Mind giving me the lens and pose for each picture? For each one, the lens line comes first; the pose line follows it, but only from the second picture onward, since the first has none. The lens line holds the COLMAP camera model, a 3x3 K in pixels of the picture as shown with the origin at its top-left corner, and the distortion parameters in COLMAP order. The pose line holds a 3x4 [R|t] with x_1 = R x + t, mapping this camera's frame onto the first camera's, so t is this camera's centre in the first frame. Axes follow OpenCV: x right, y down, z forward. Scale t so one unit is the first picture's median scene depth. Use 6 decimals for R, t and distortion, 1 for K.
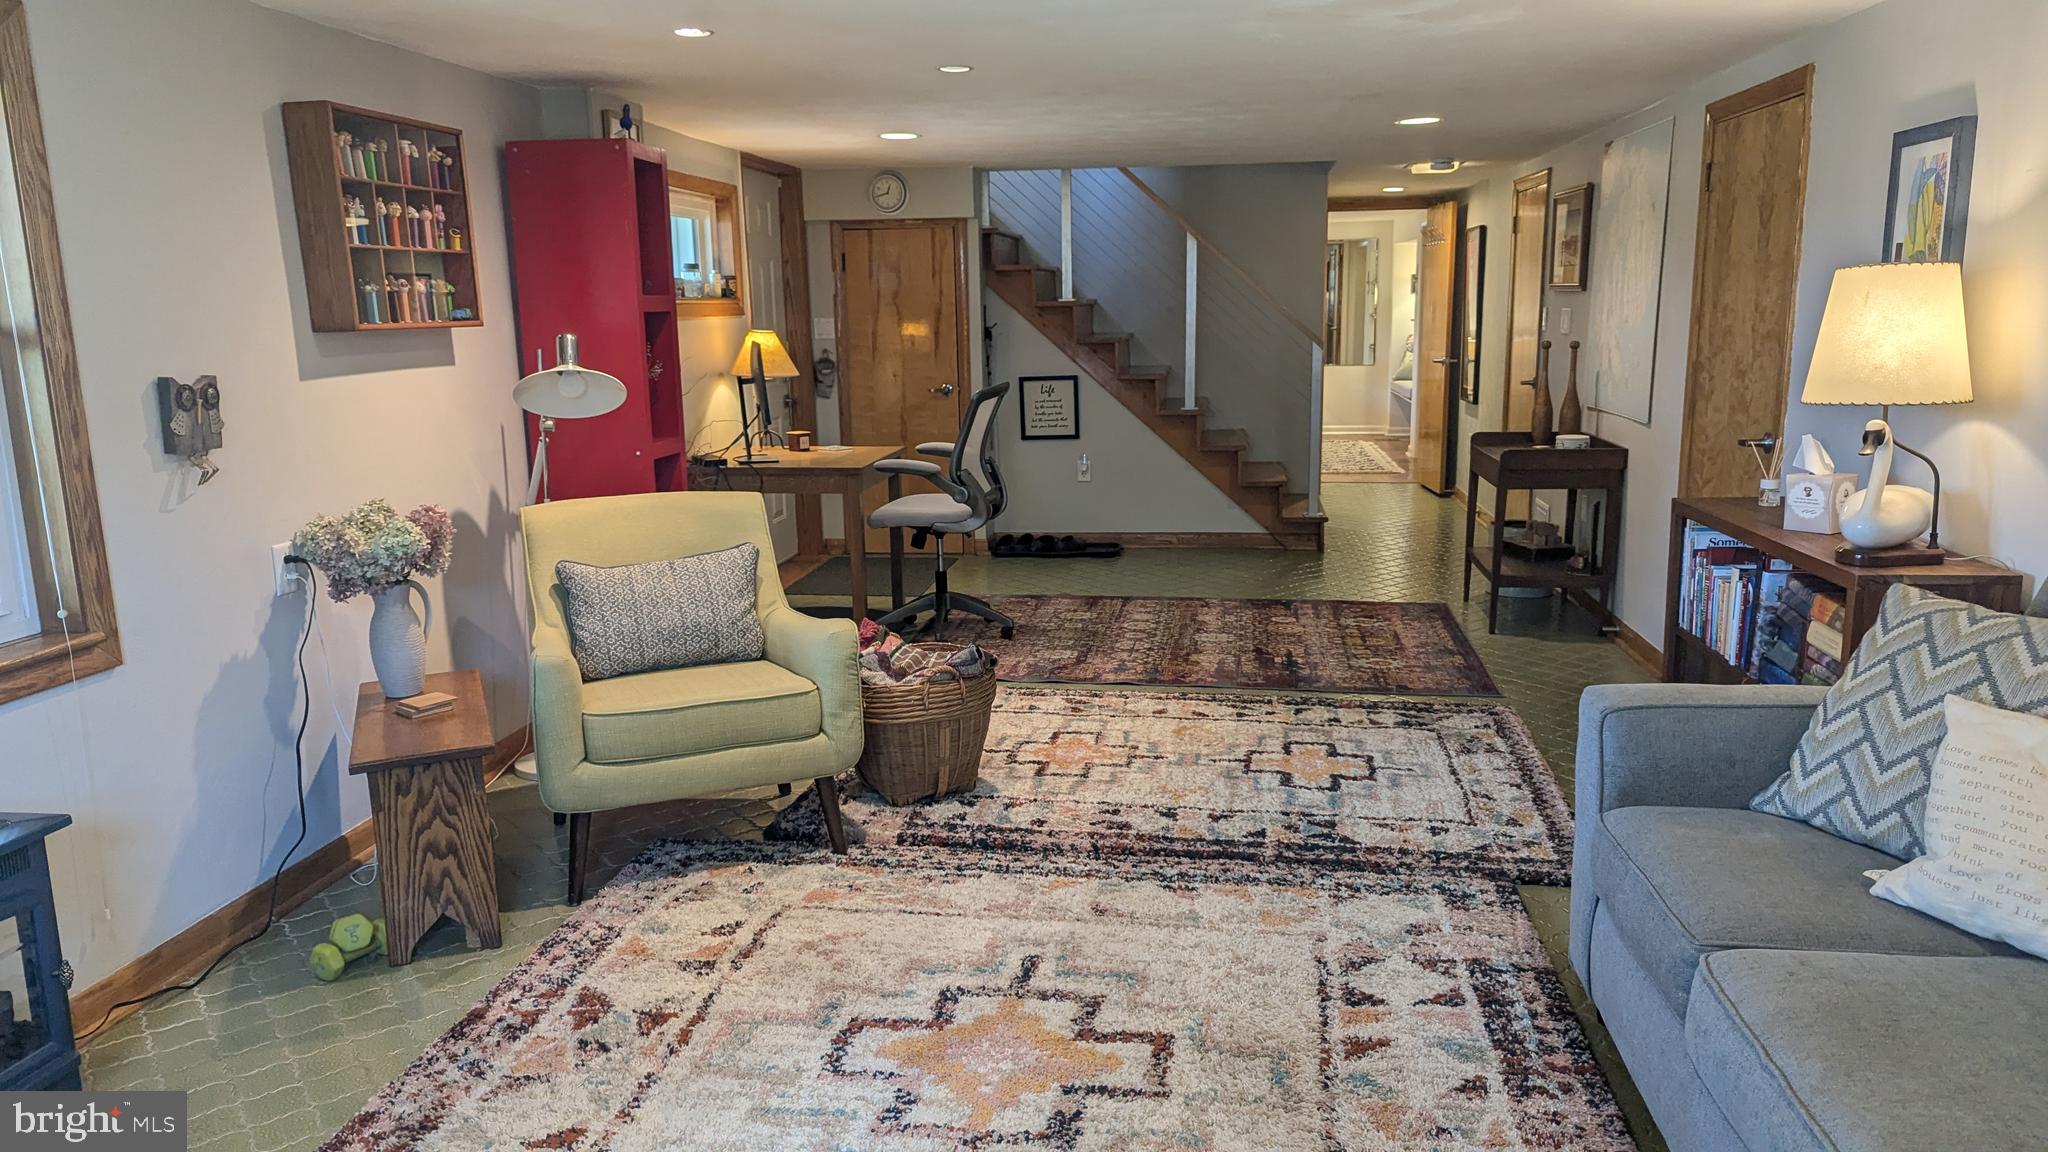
lens RADIAL K [[1444.8, 0, 1014.0], [0, 1444.8, 577.0], [0, 0, 1]] dist [0.056826, -0.061153]
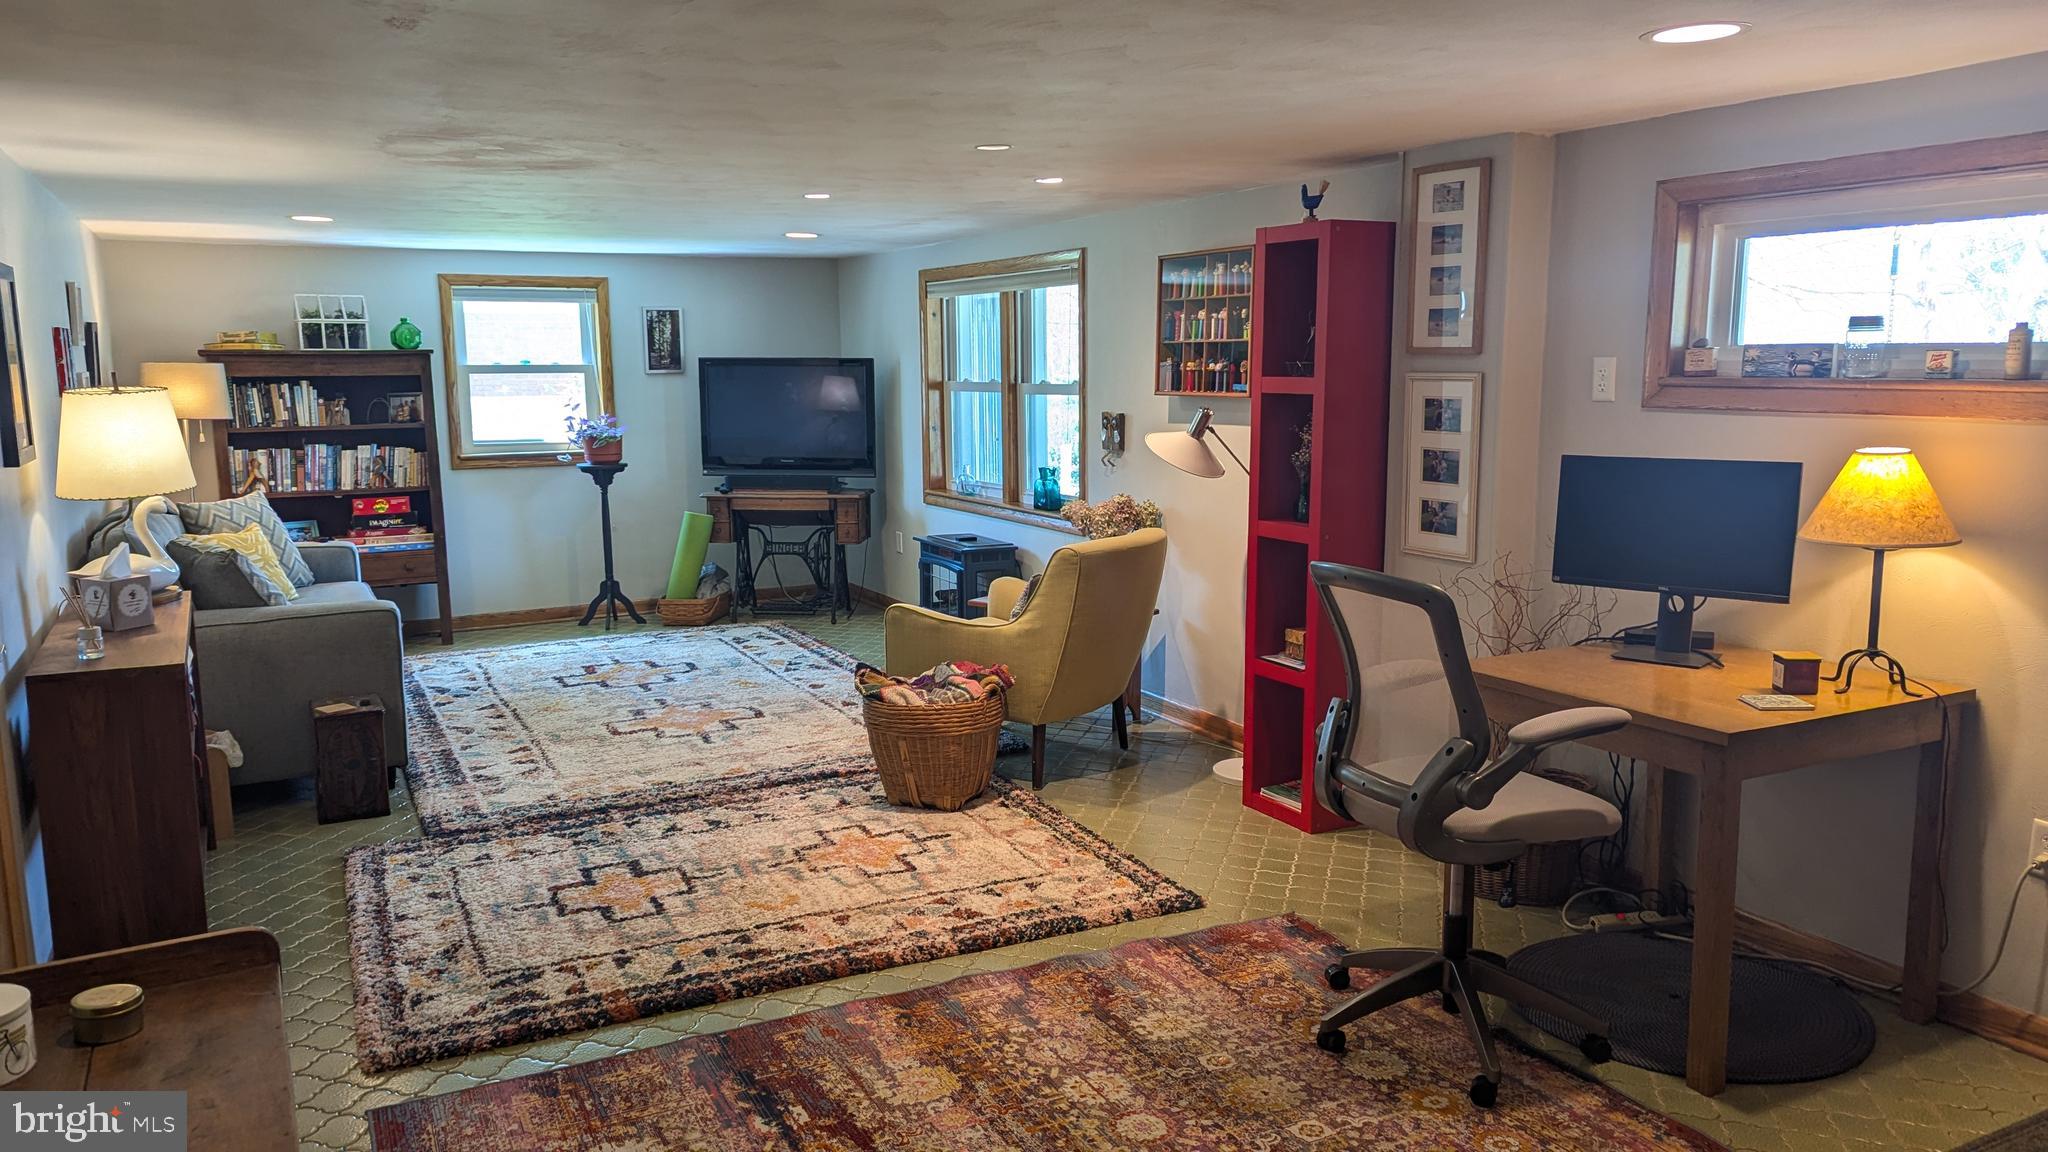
lens RADIAL K [[1444.8, 0, 1014.0], [0, 1444.8, 577.0], [0, 0, 1]] dist [0.056826, -0.061153]
pose [[-0.809213, 0.112235, -0.576695, 0.573509], [-0.089370, 0.946646, 0.309636, -0.420105], [0.580678, 0.302101, -0.756008, 1.983154]]
